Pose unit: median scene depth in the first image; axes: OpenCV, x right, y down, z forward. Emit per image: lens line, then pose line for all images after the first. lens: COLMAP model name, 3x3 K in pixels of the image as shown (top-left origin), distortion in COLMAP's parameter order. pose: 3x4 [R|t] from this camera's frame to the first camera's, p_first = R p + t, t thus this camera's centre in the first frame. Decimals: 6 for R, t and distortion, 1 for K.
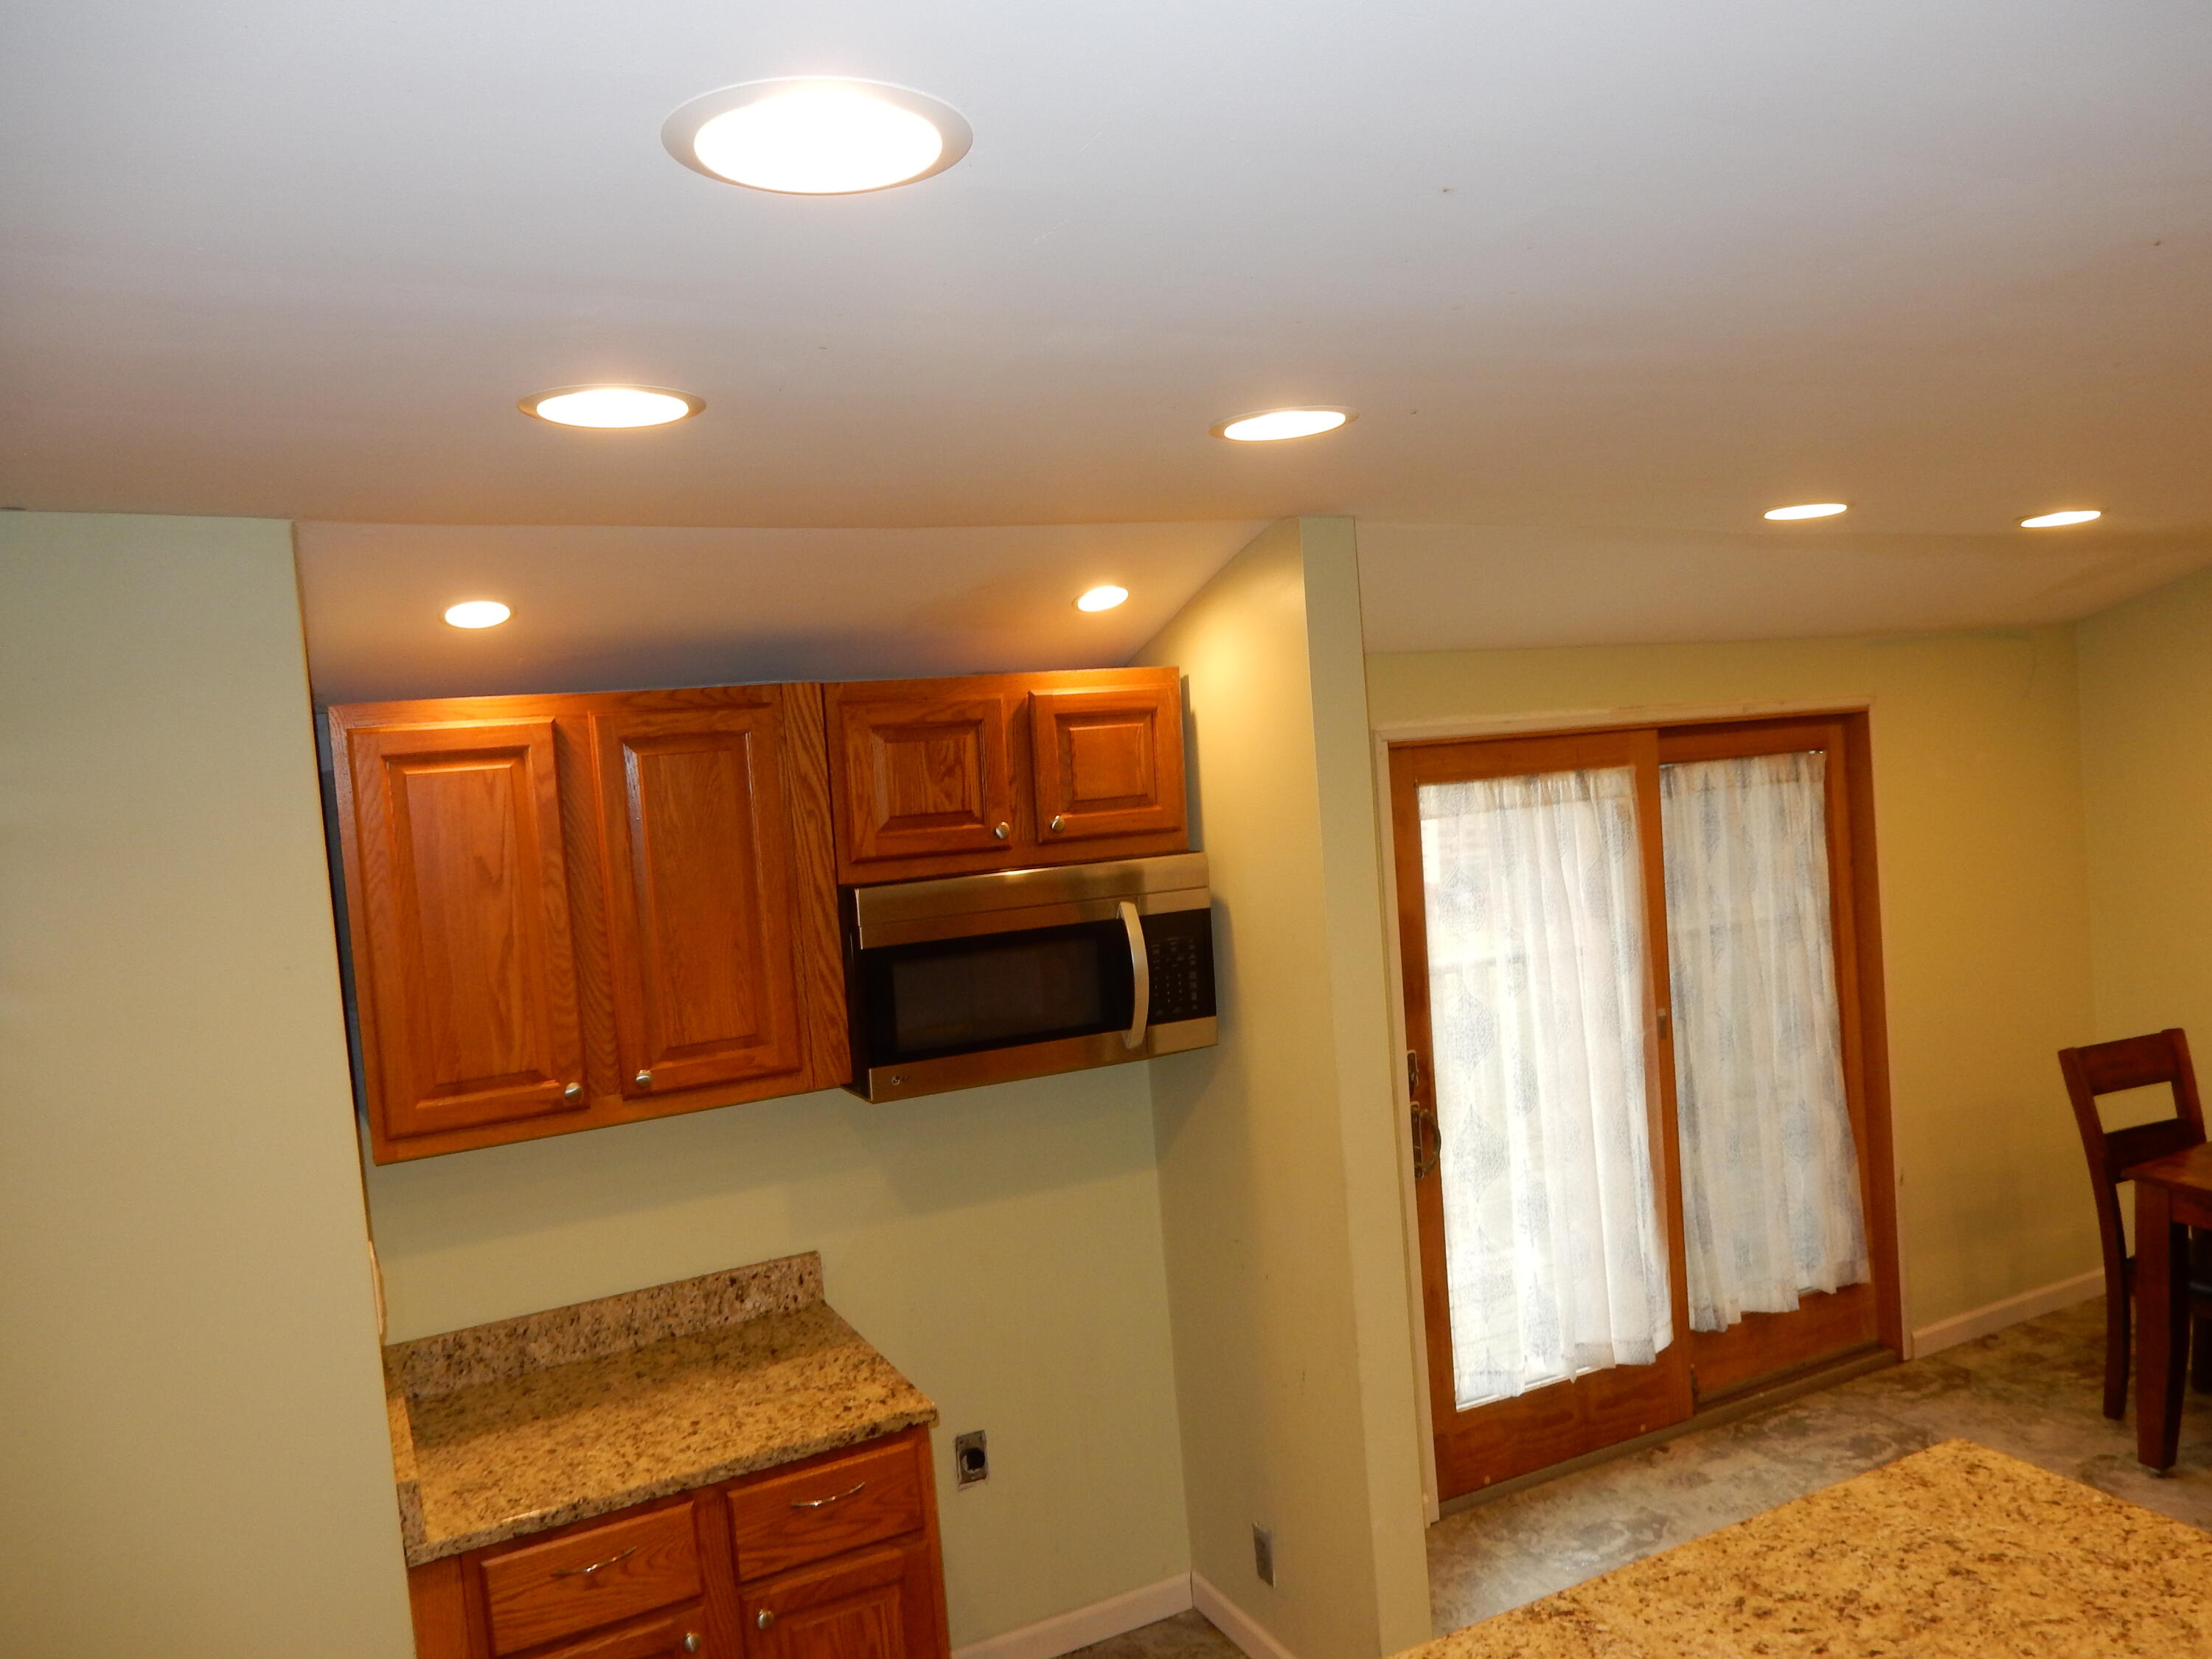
lens RADIAL K [[1622.9, 0, 1106.0], [0, 1622.9, 829.5], [0, 0, 1]] dist [0.000494, -0.006478]
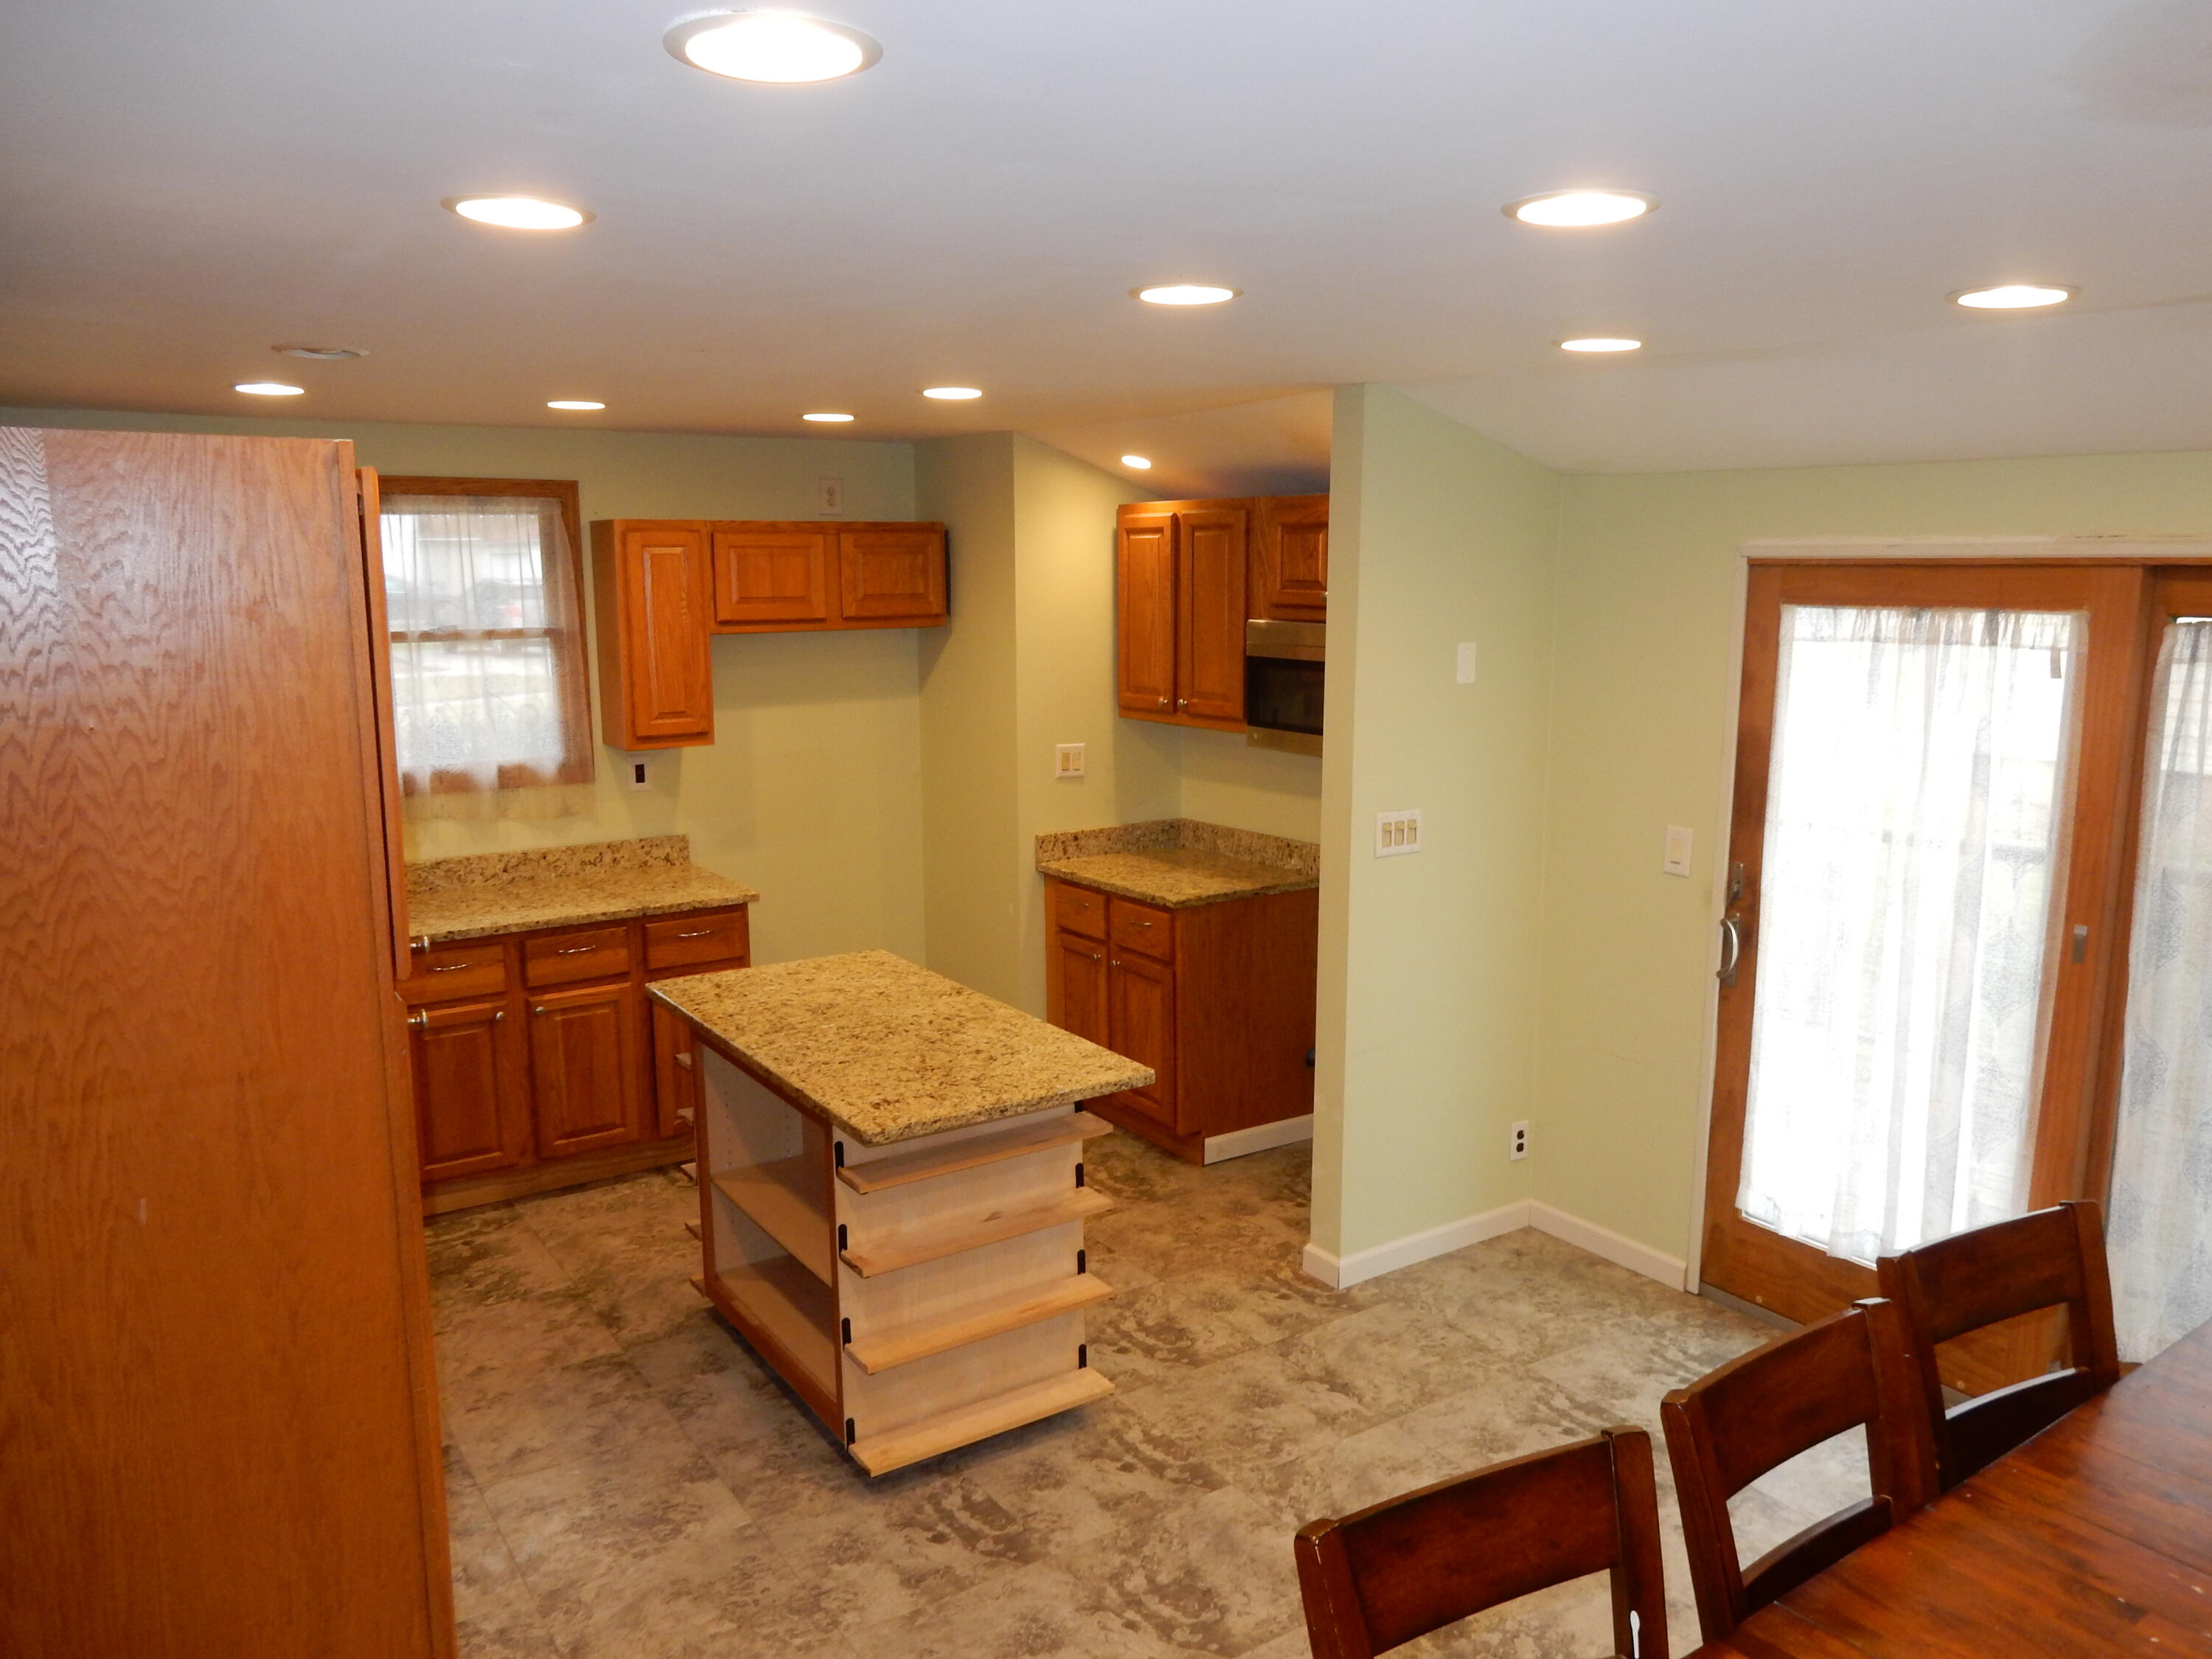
lens RADIAL K [[1622.9, 0, 1106.0], [0, 1622.9, 829.5], [0, 0, 1]] dist [0.000494, -0.006478]
pose [[0.114446, 0.228544, -0.966783, 1.048303], [-0.059728, 0.973000, 0.222943, -0.082752], [0.991632, 0.032229, 0.125006, 0.438308]]
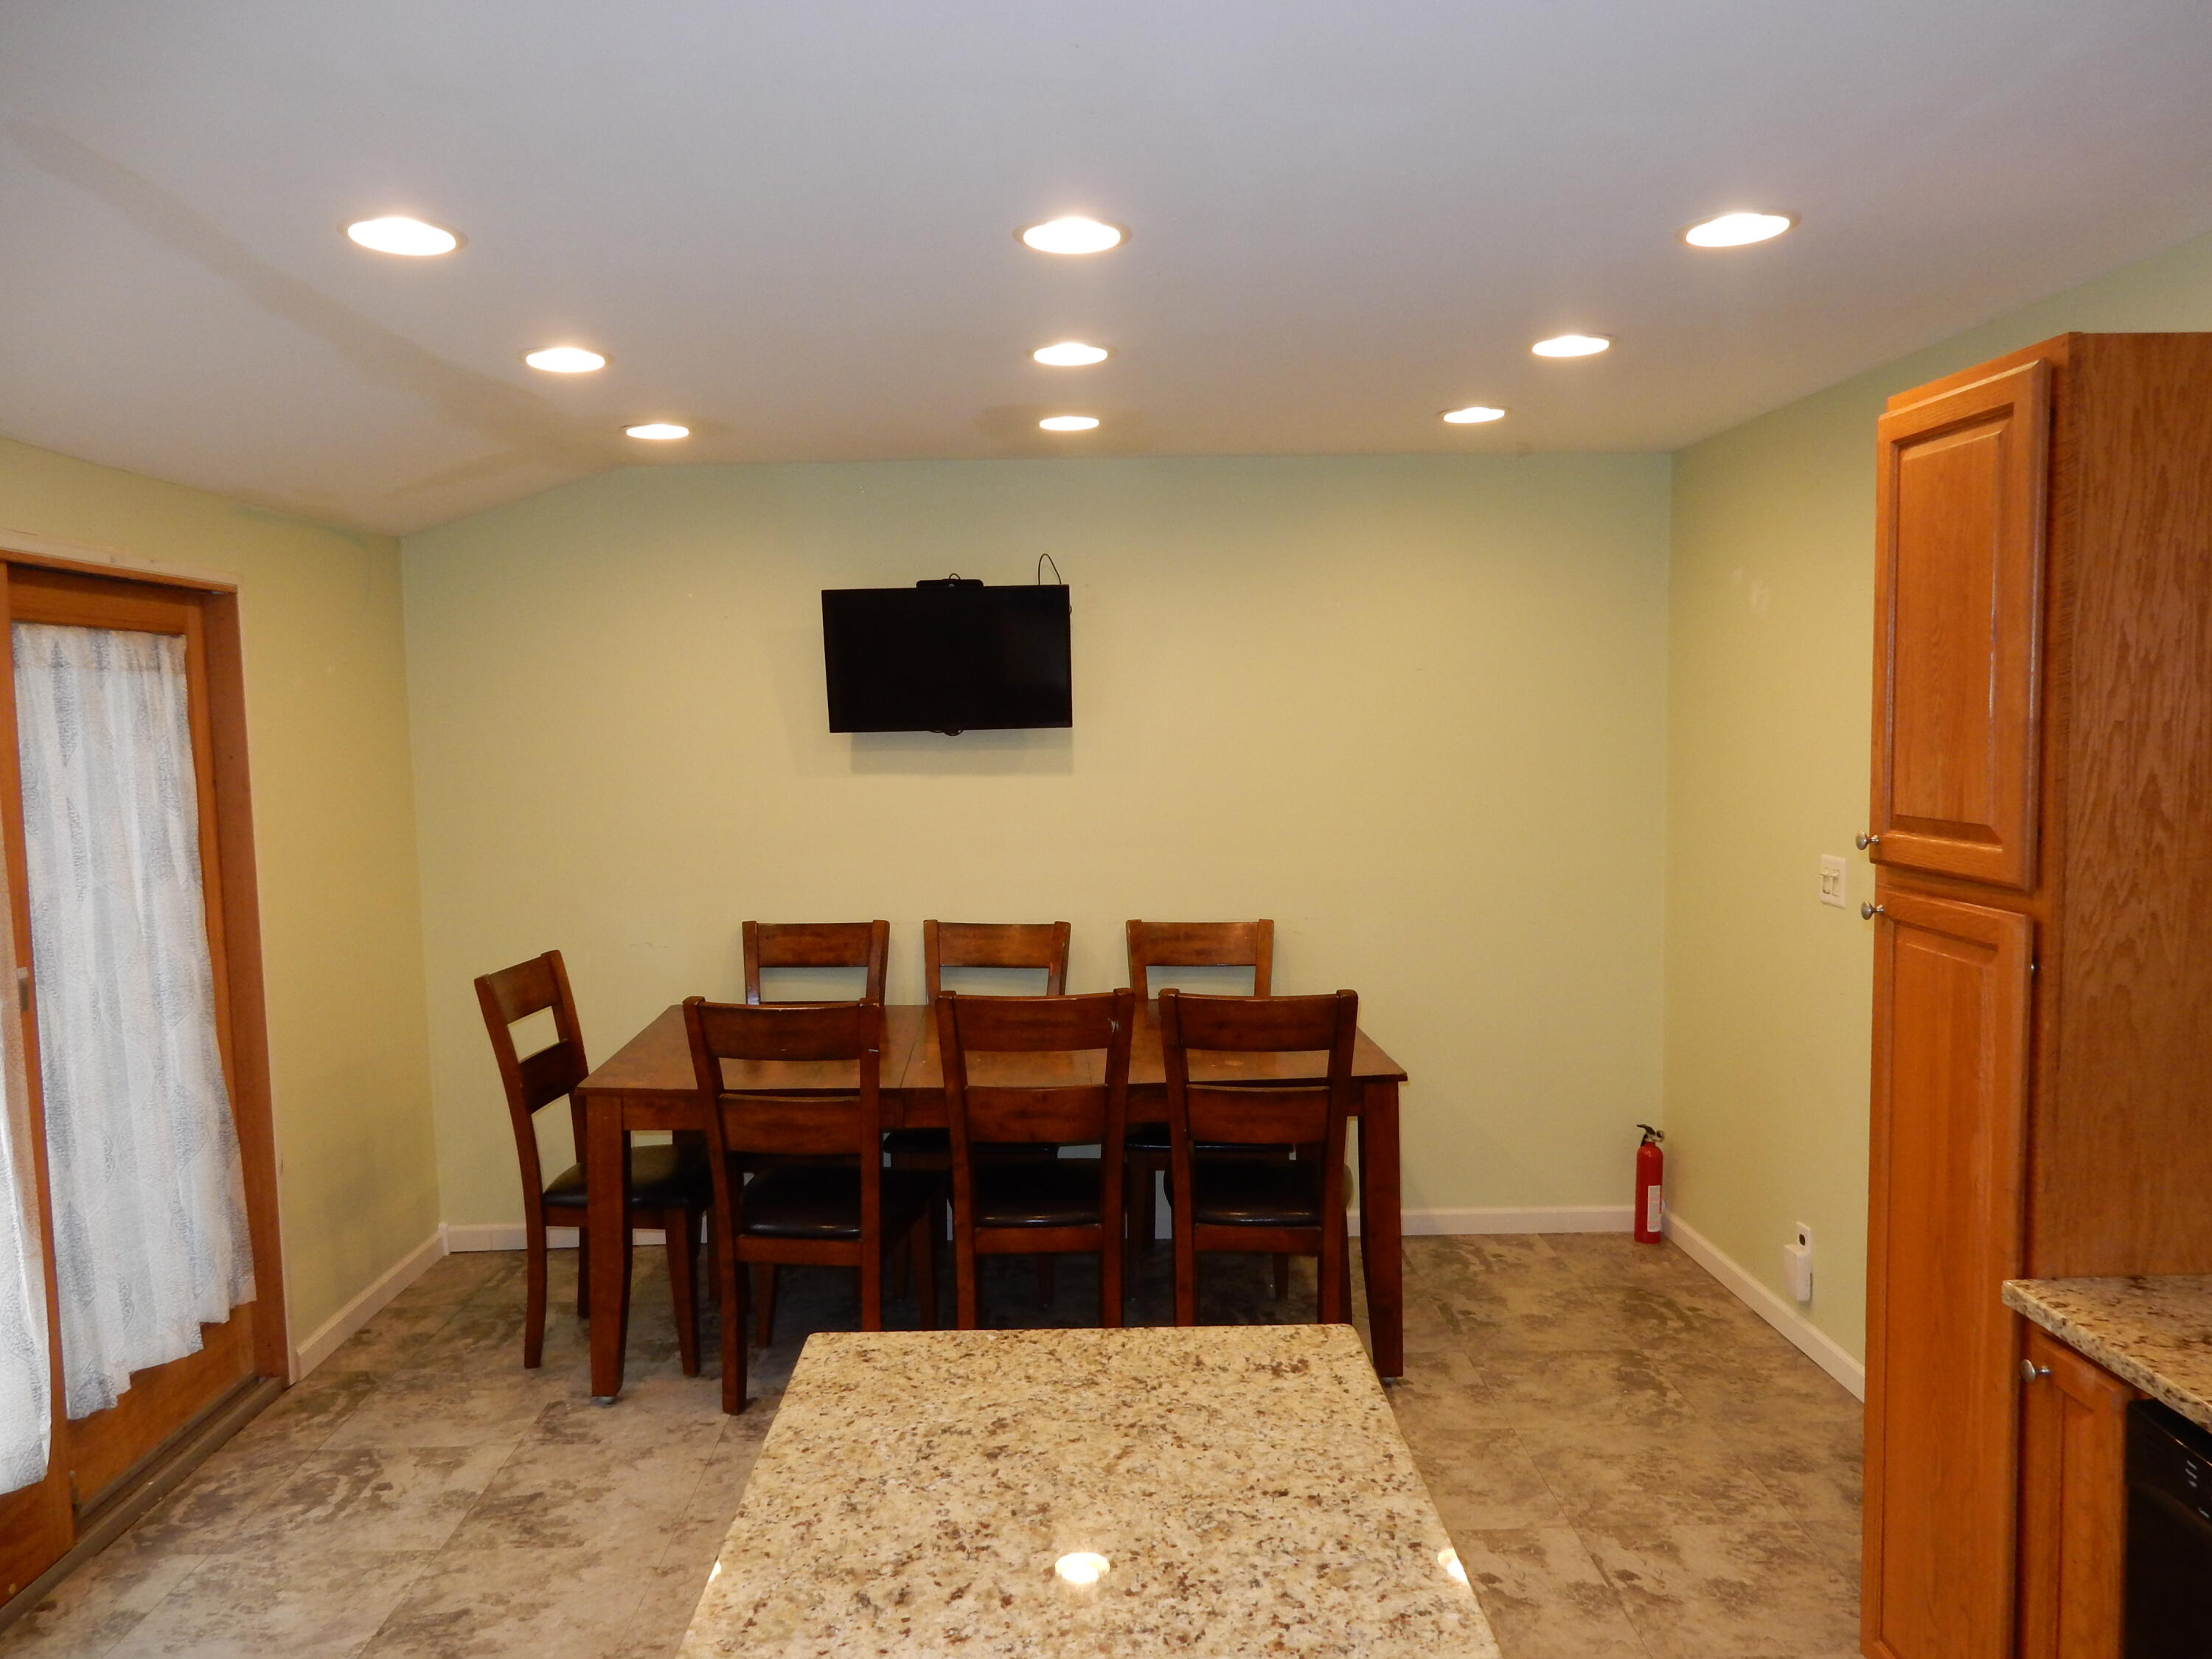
lens RADIAL K [[1645.3, 0, 1106.0], [0, 1645.3, 829.5], [0, 0, 1]] dist [0.003417, 0.001283]
pose [[0.428415, -0.000397, 0.903582, -0.094750], [0.031261, 0.999408, -0.014382, 0.076424], [-0.903041, 0.034408, 0.428174, 0.281539]]
